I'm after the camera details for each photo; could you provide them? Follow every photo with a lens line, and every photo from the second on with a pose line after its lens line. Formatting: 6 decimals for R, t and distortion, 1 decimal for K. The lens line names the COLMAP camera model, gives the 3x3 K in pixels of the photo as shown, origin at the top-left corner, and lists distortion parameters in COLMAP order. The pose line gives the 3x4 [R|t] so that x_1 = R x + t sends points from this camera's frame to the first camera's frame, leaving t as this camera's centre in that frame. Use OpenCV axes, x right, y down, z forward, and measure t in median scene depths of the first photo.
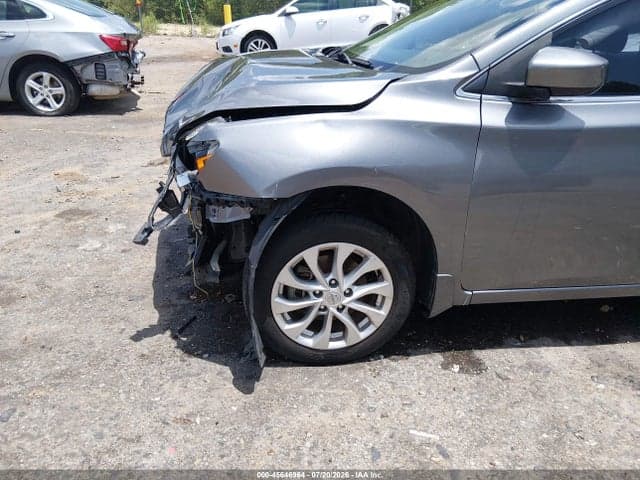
lens RADIAL K [[490.5, 0, 320.0], [0, 490.5, 240.0], [0, 0, 1]] dist [0.037153, -0.079165]
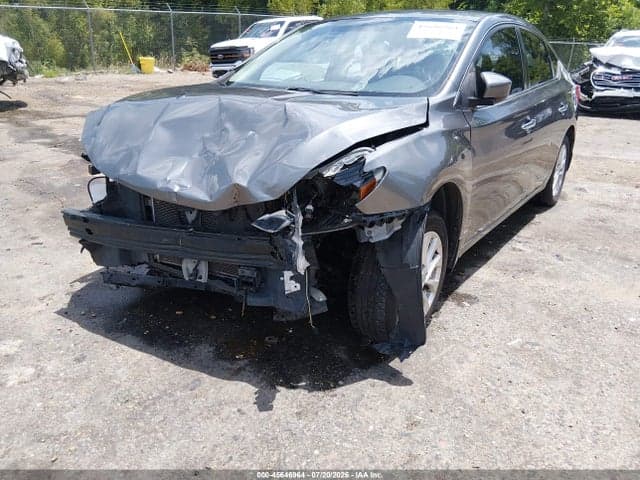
lens RADIAL K [[490.5, 0, 320.0], [0, 490.5, 240.0], [0, 0, 1]] dist [0.037153, -0.079165]
pose [[0.684084, -0.278613, 0.674095, -0.928274], [0.311941, 0.947144, 0.074905, -0.144229], [-0.659335, 0.159036, 0.734837, 0.250444]]
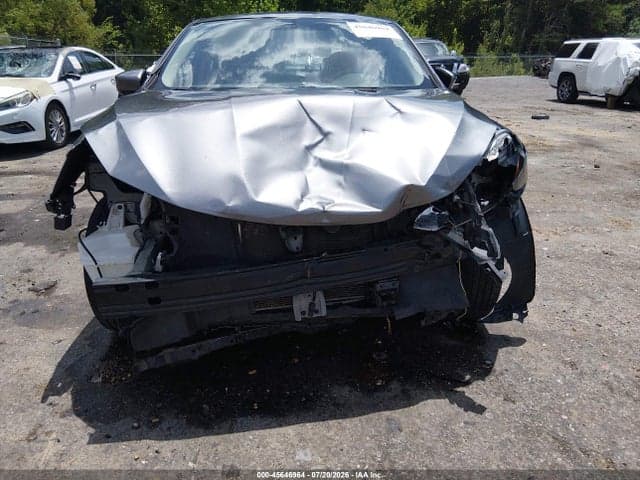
lens RADIAL K [[490.5, 0, 320.0], [0, 490.5, 240.0], [0, 0, 1]] dist [0.037153, -0.079165]
pose [[0.070176, -0.348996, 0.934493, -1.232184], [0.419314, 0.860339, 0.289814, -0.476574], [-0.905125, 0.371508, 0.206714, 1.083298]]
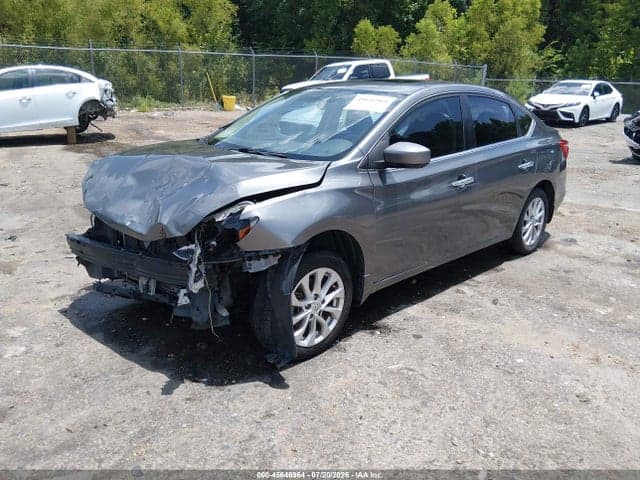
lens RADIAL K [[490.5, 0, 320.0], [0, 490.5, 240.0], [0, 0, 1]] dist [0.037153, -0.079165]
pose [[0.799949, -0.190236, 0.569115, -0.769775], [0.252603, 0.967047, -0.031807, -0.029157], [-0.544310, 0.169204, 0.821643, -0.274509]]
